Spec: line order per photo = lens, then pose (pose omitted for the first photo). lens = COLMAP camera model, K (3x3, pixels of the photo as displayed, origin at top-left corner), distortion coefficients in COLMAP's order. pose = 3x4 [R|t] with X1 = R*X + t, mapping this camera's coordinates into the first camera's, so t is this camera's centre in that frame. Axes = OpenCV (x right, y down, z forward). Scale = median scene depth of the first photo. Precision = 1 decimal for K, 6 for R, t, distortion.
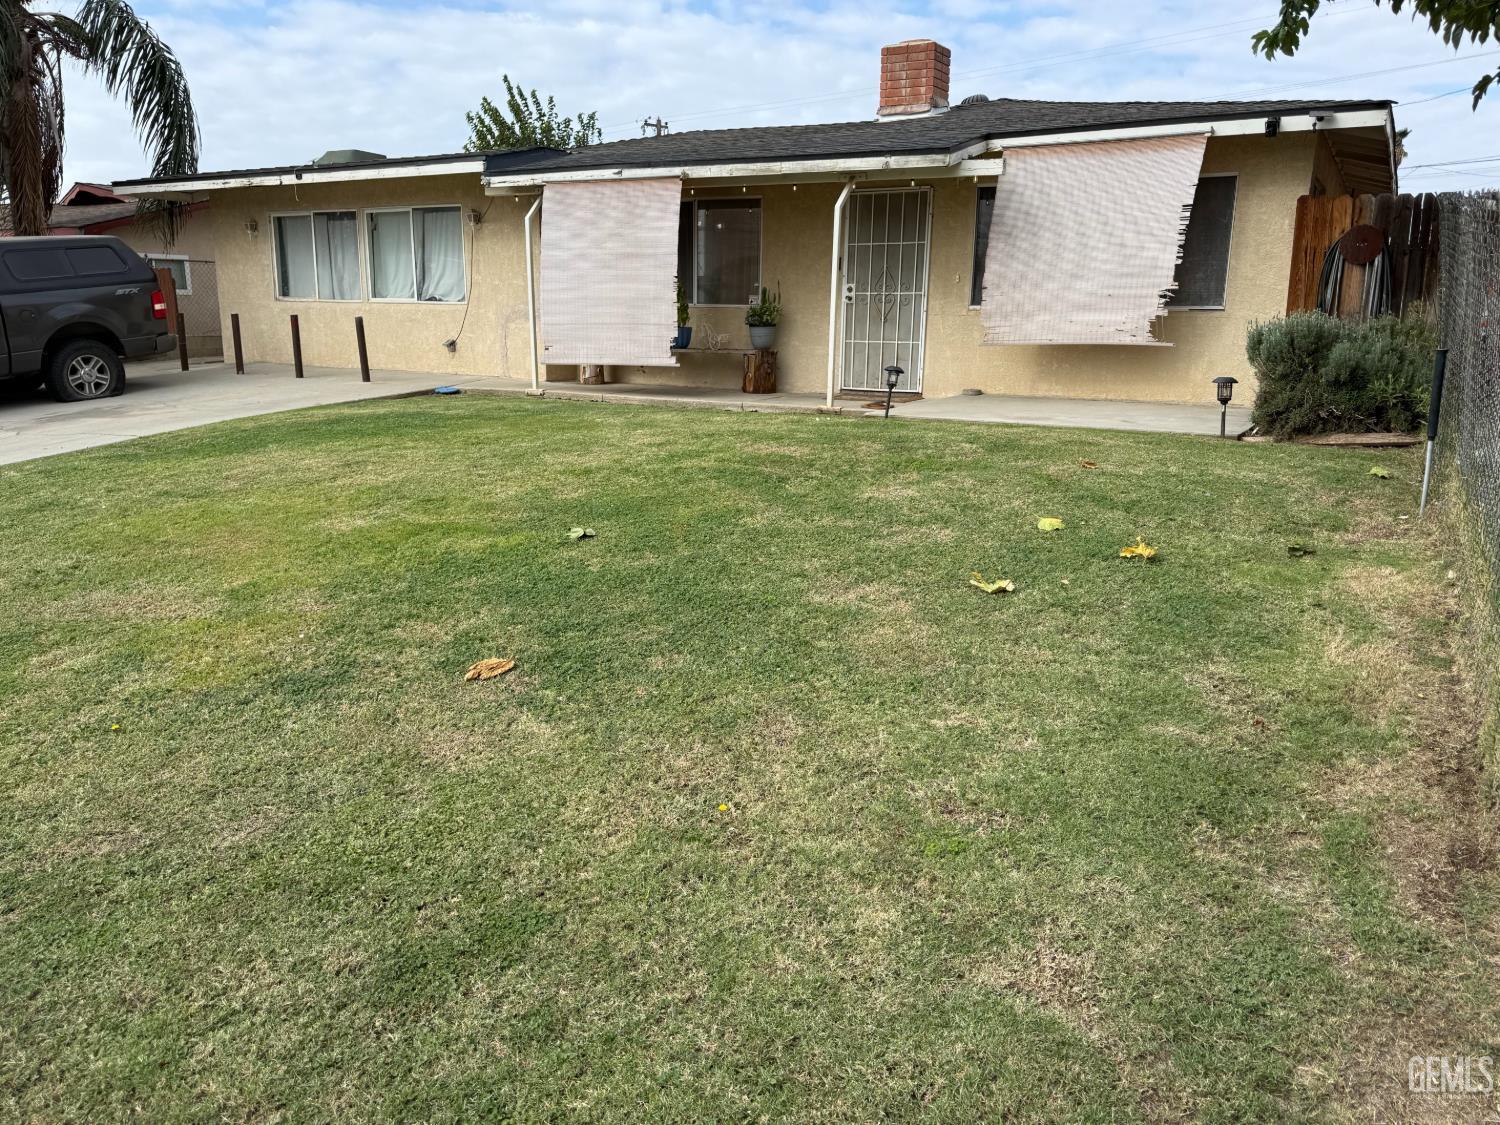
lens RADIAL K [[1083.6, 0, 750.0], [0, 1083.6, 562.5], [0, 0, 1]] dist [0.116227, -0.198019]
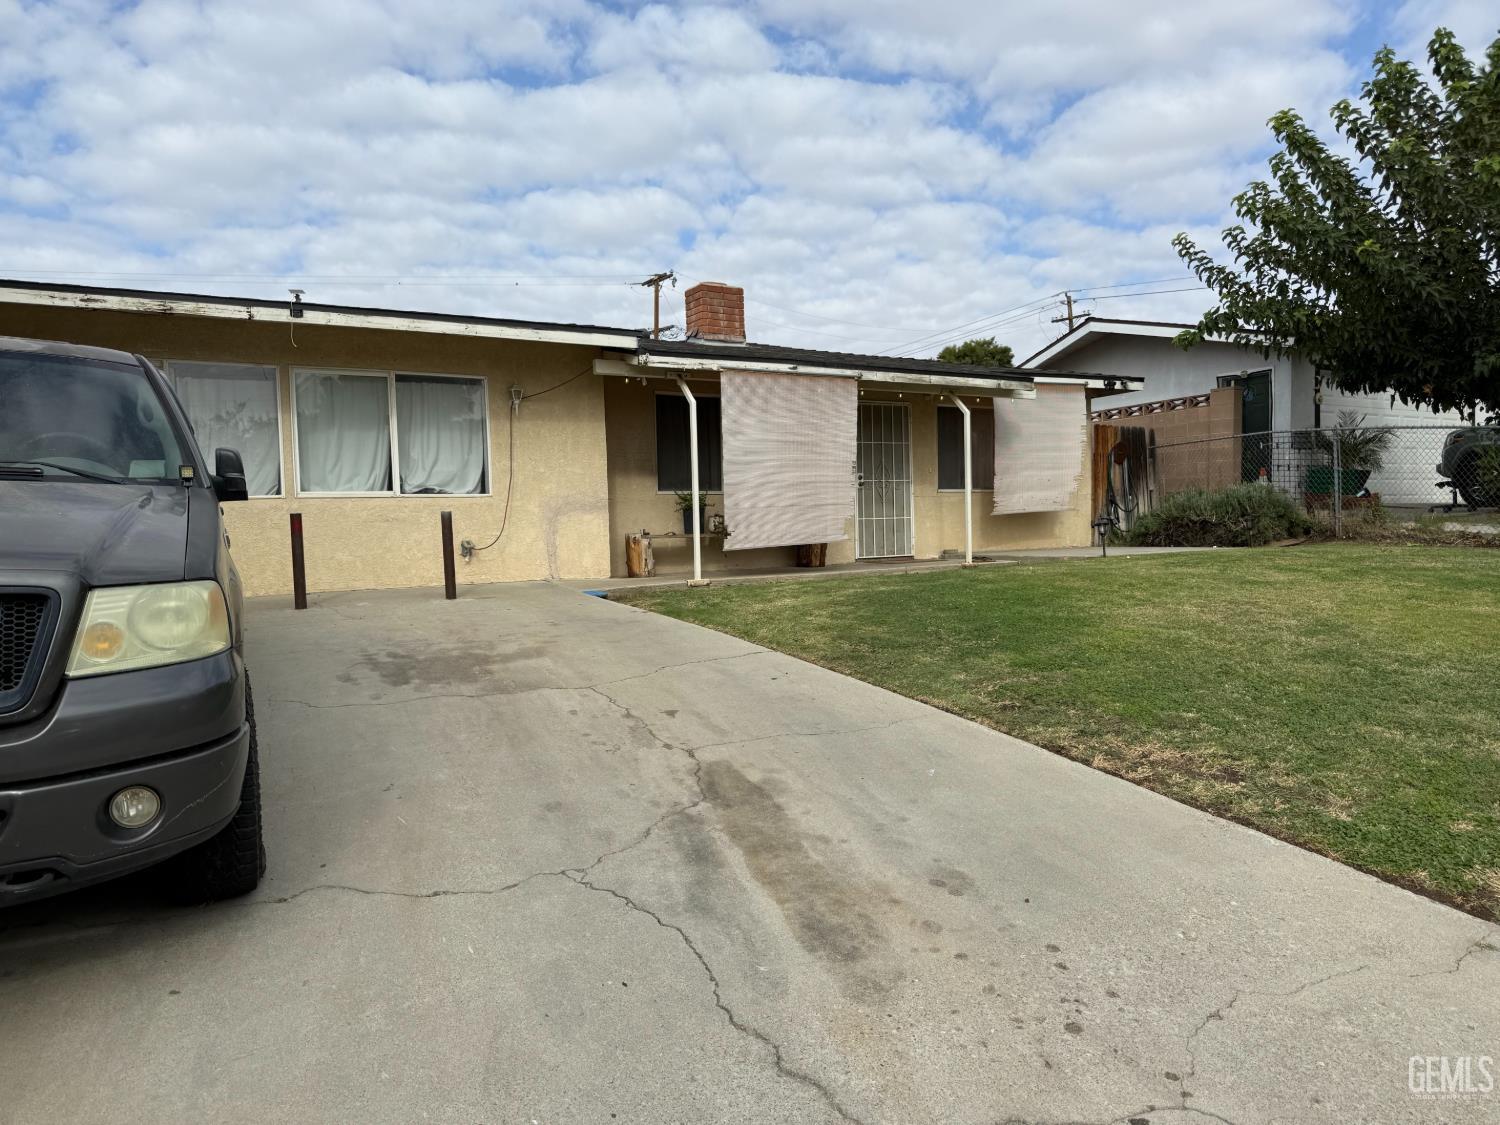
lens RADIAL K [[1050.9, 0, 750.0], [0, 1050.9, 562.5], [0, 0, 1]] dist [0.132342, -0.195613]
pose [[0.476479, -0.055629, 0.877424, -0.972035], [0.232943, 0.970317, -0.064980, -0.107820], [-0.847765, 0.235351, 0.475294, 0.552675]]
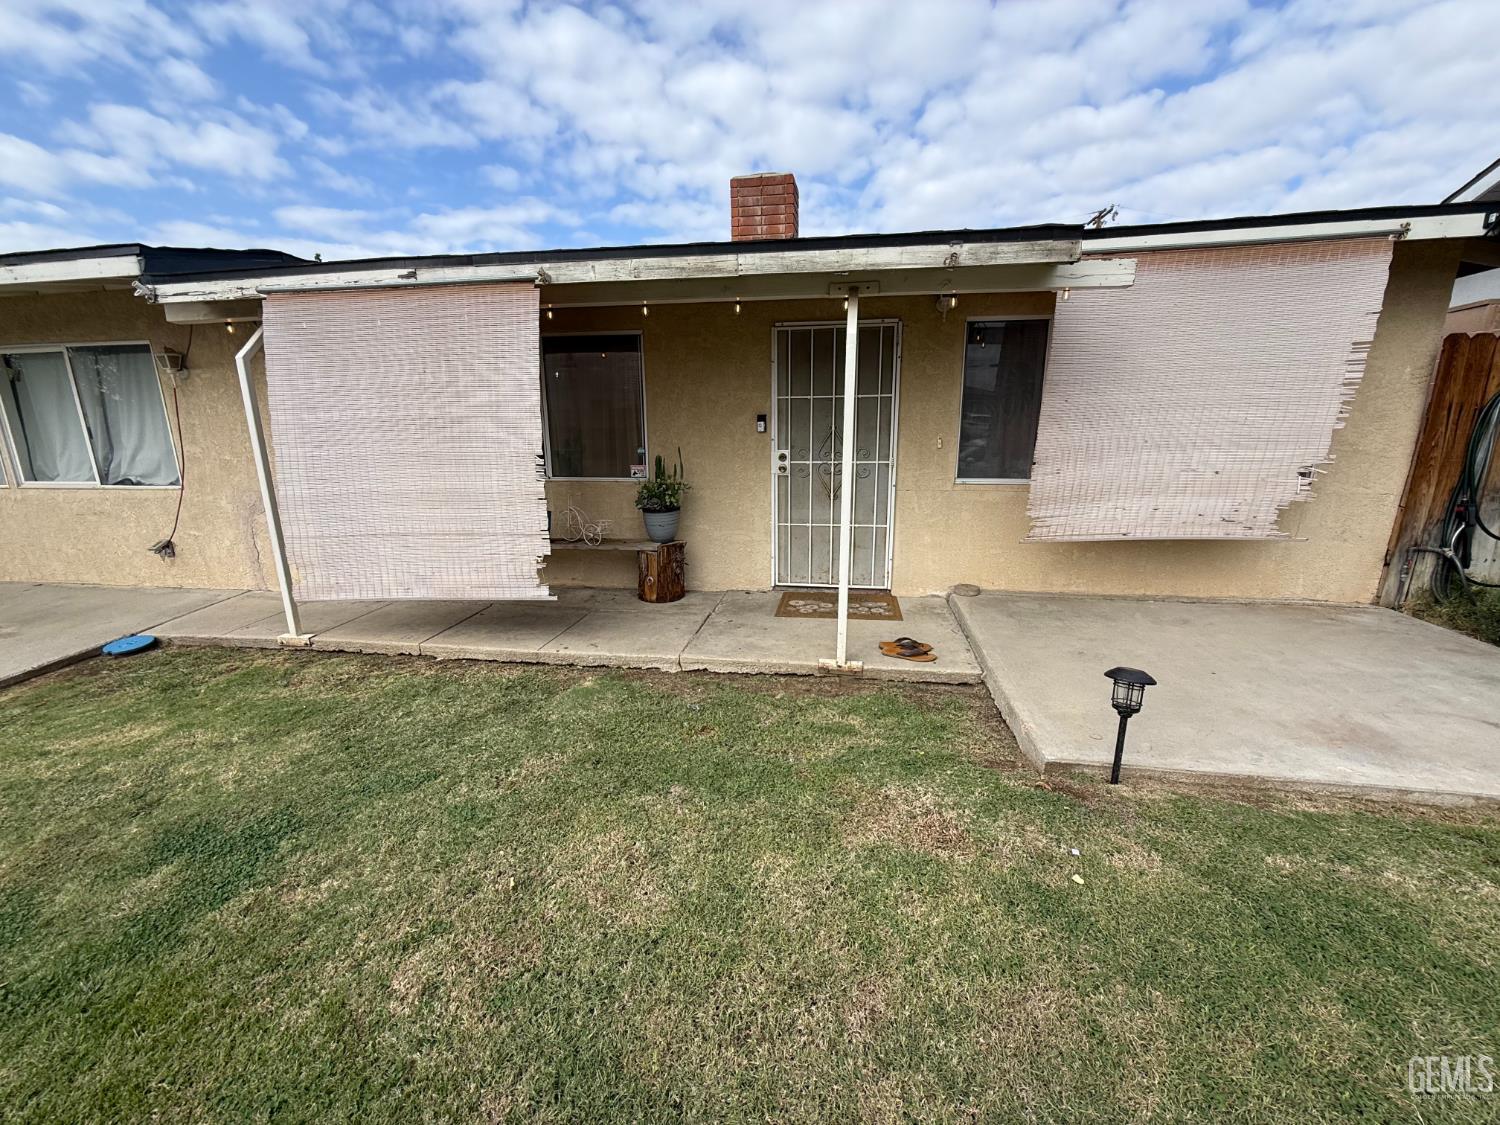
lens RADIAL K [[598.1, 0, 754.1], [0, 598.1, 562.9], [0, 0, 1]] dist [-0.000831, -0.000003]
pose [[0.932708, -0.103272, 0.345530, -0.071207], [0.104096, 0.994435, 0.016223, -0.182532], [-0.345282, 0.020837, 0.938268, 0.610824]]
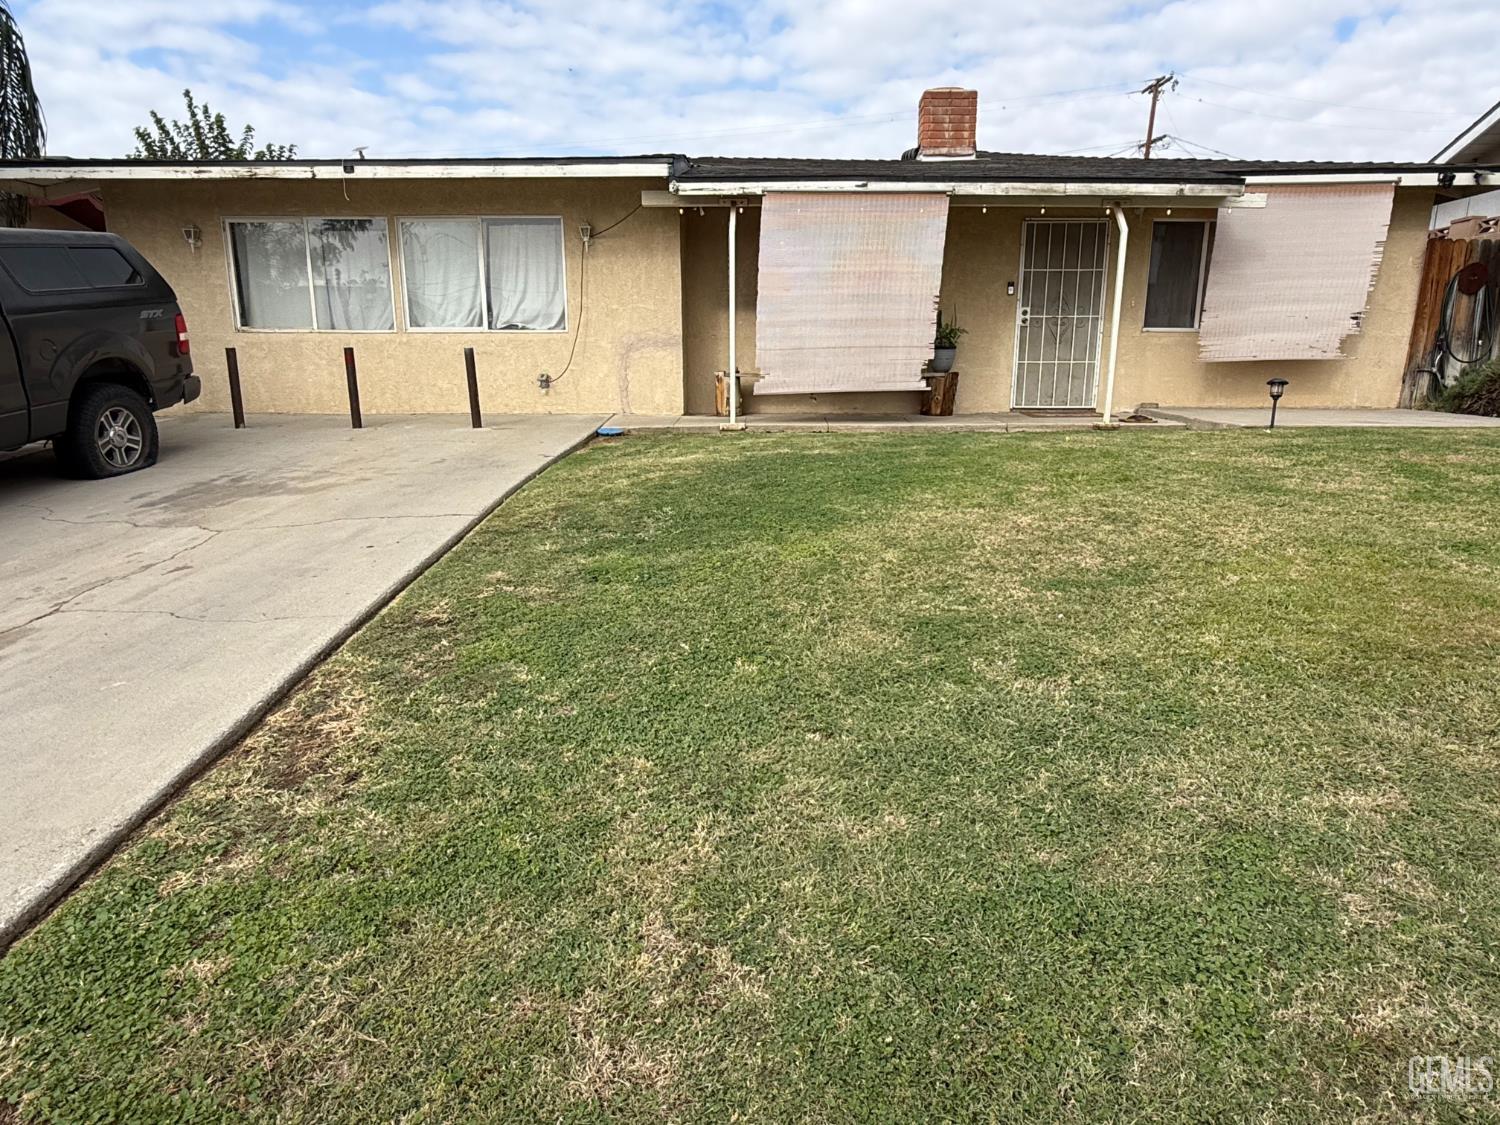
lens RADIAL K [[920.4, 0, 757.1], [0, 920.4, 567.8], [0, 0, 1]] dist [0.002218, -0.002146]
pose [[0.876680, -0.120830, 0.465652, -0.556900], [0.119579, 0.992297, 0.032357, -0.065162], [-0.465975, 0.027316, 0.884376, 0.336527]]
